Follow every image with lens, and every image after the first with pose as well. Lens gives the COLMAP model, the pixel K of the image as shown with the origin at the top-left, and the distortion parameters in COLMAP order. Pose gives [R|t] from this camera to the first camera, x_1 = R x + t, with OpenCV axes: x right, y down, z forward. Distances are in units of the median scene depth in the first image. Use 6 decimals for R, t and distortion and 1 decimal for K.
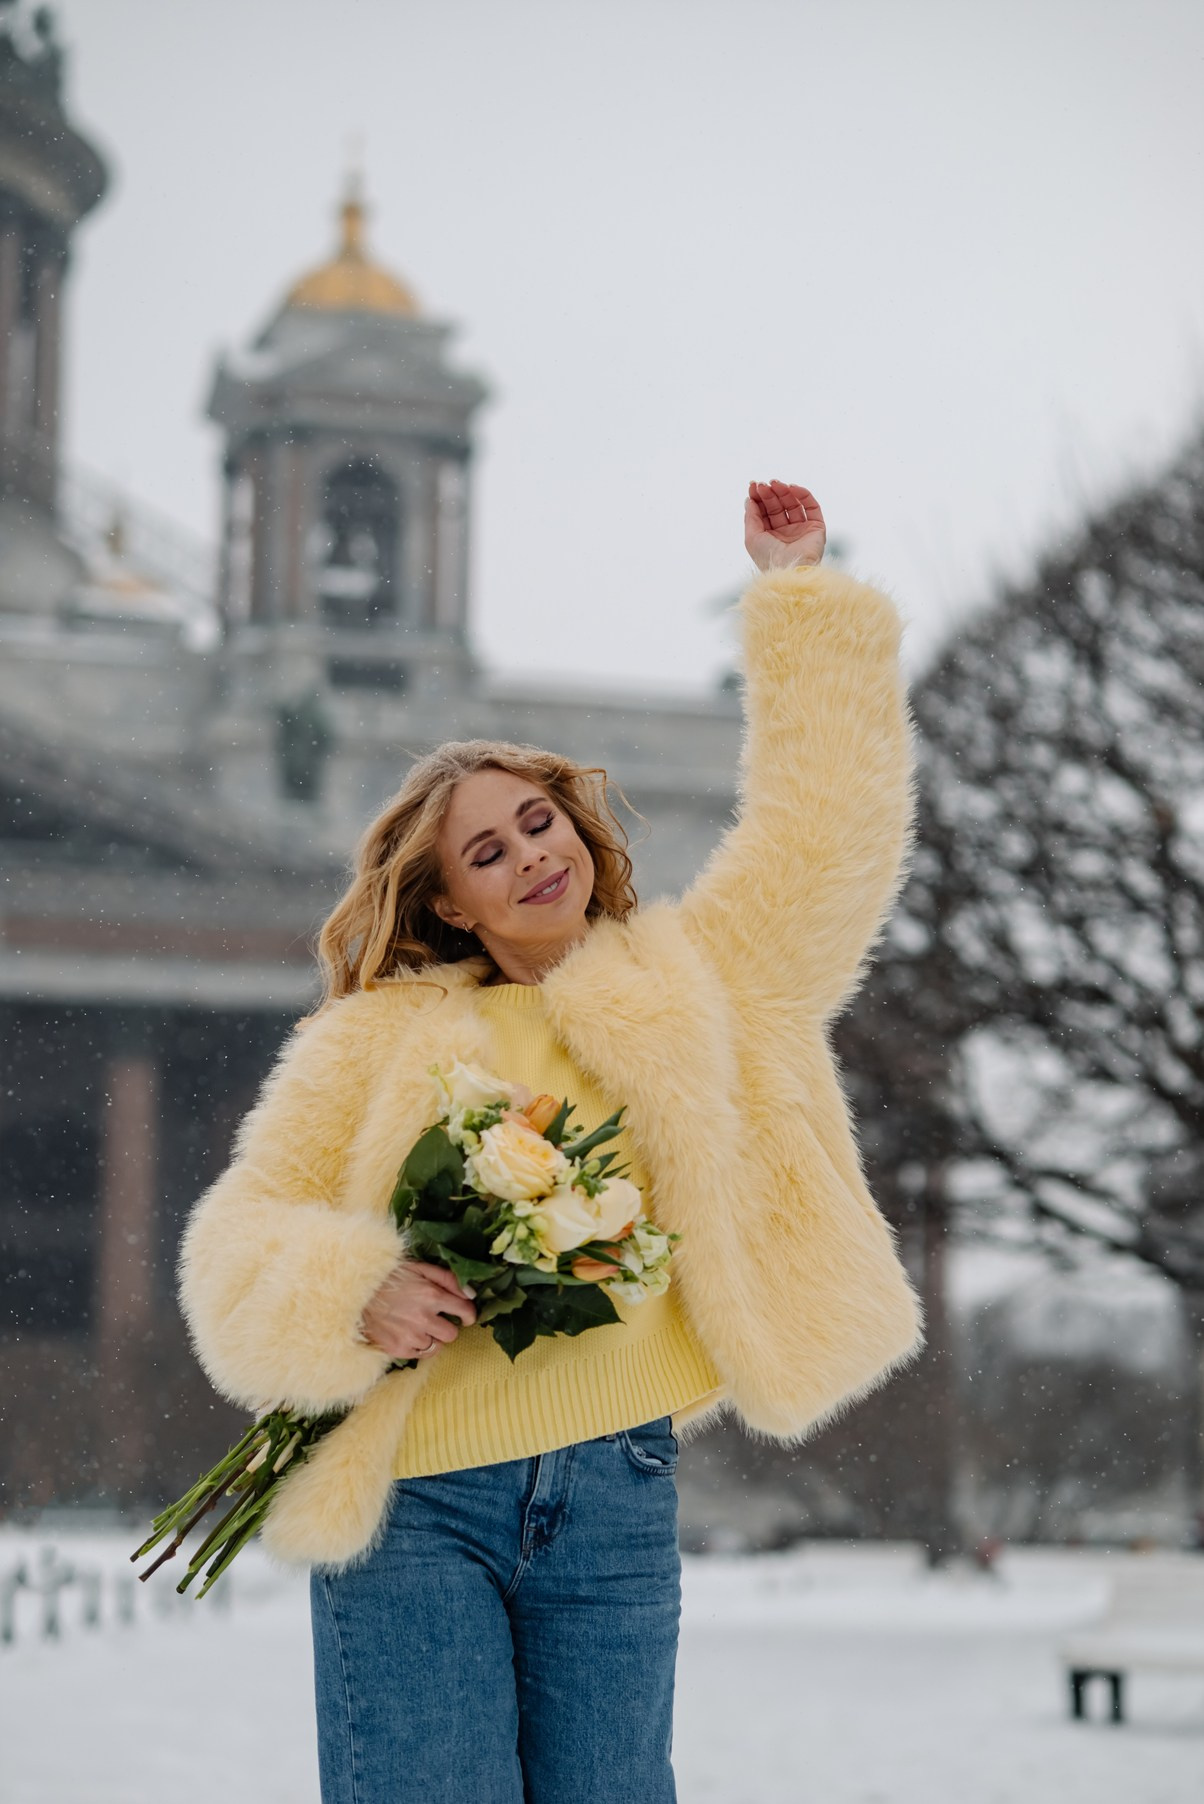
lens RADIAL K [[4377.7, 0, 602.4], [0, 4377.7, 851.5], [0, 0, 1]] dist [-0.021056, -0.341101]
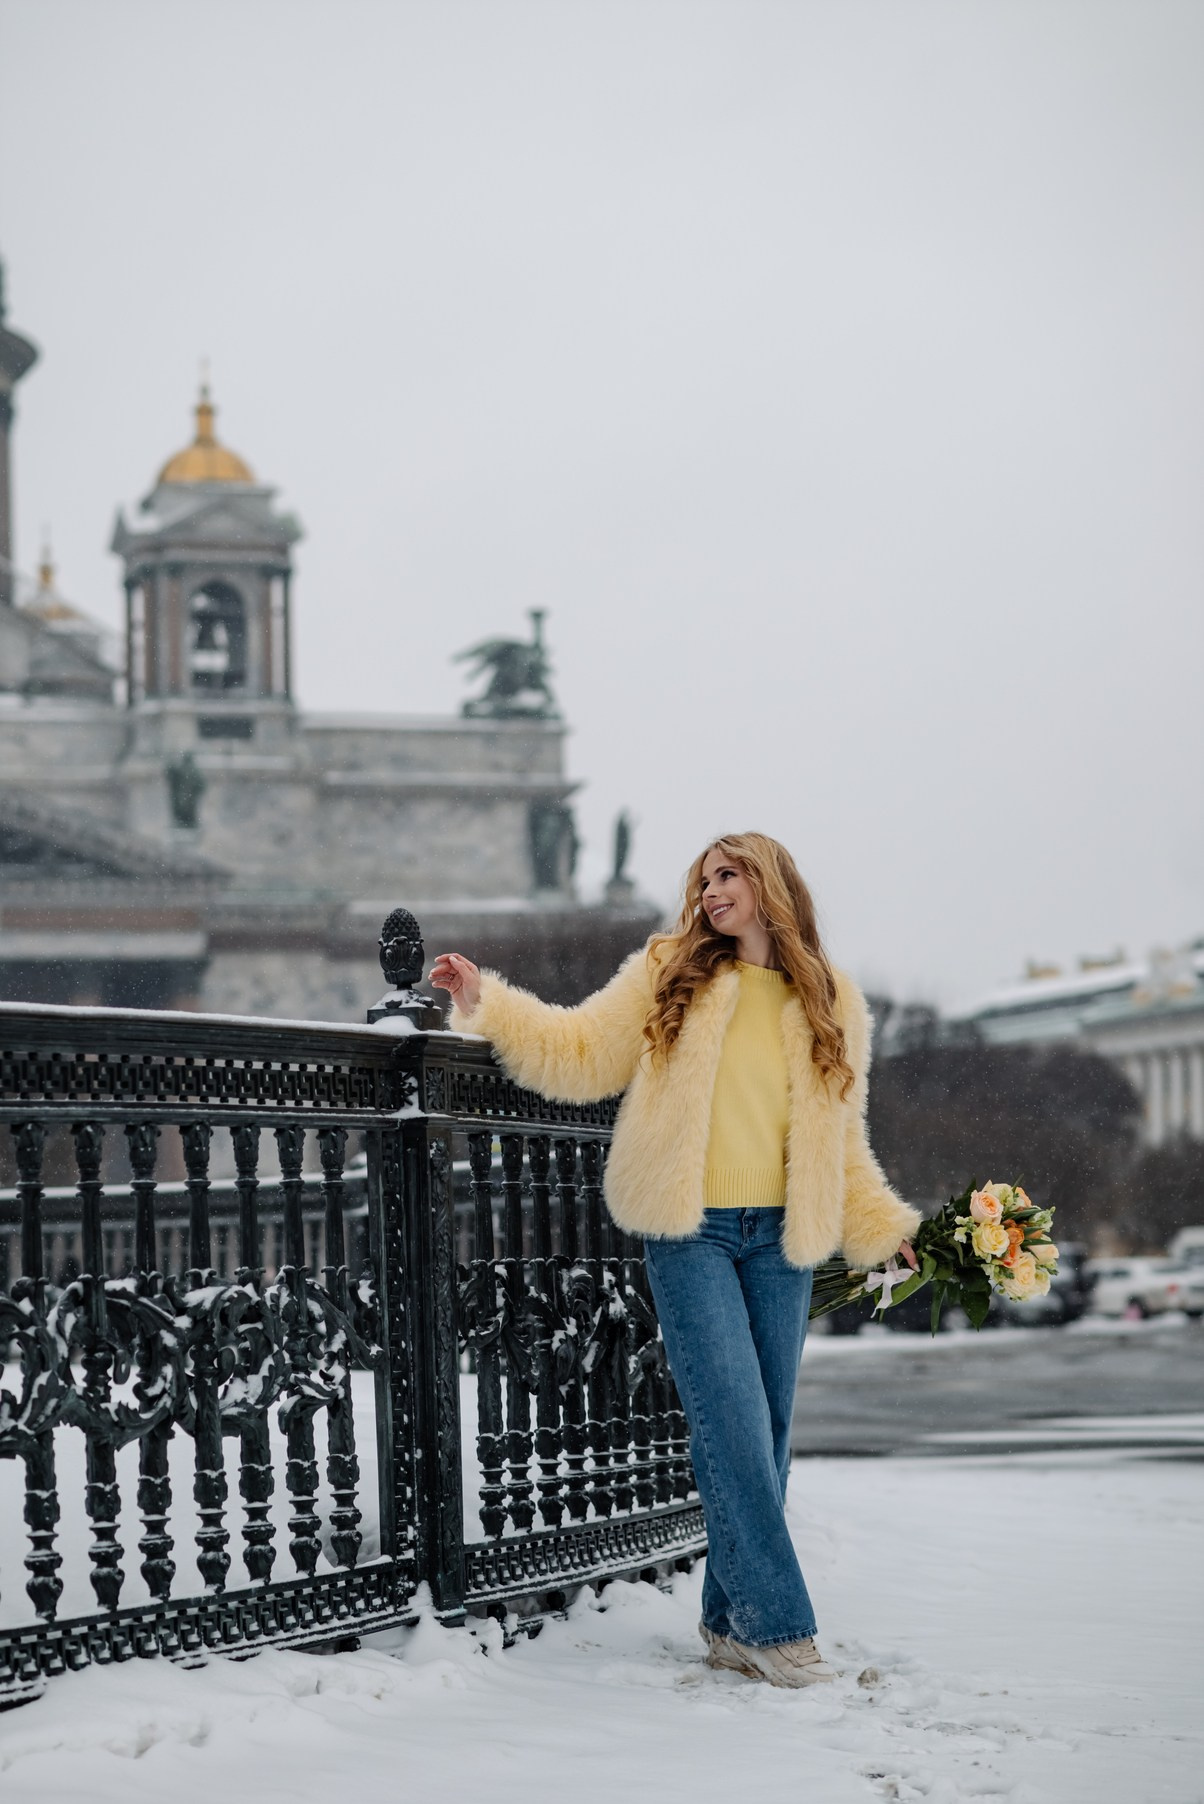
lens RADIAL K [[4377.7, 0, 602.4], [0, 4377.7, 851.5], [0, 0, 1]] dist [-0.021056, -0.341101]
pose [[0.999029, -0.037755, 0.022688, 0.040607], [0.036367, 0.997609, 0.058765, -0.081135], [-0.024853, -0.057882, 0.998014, -0.521991]]
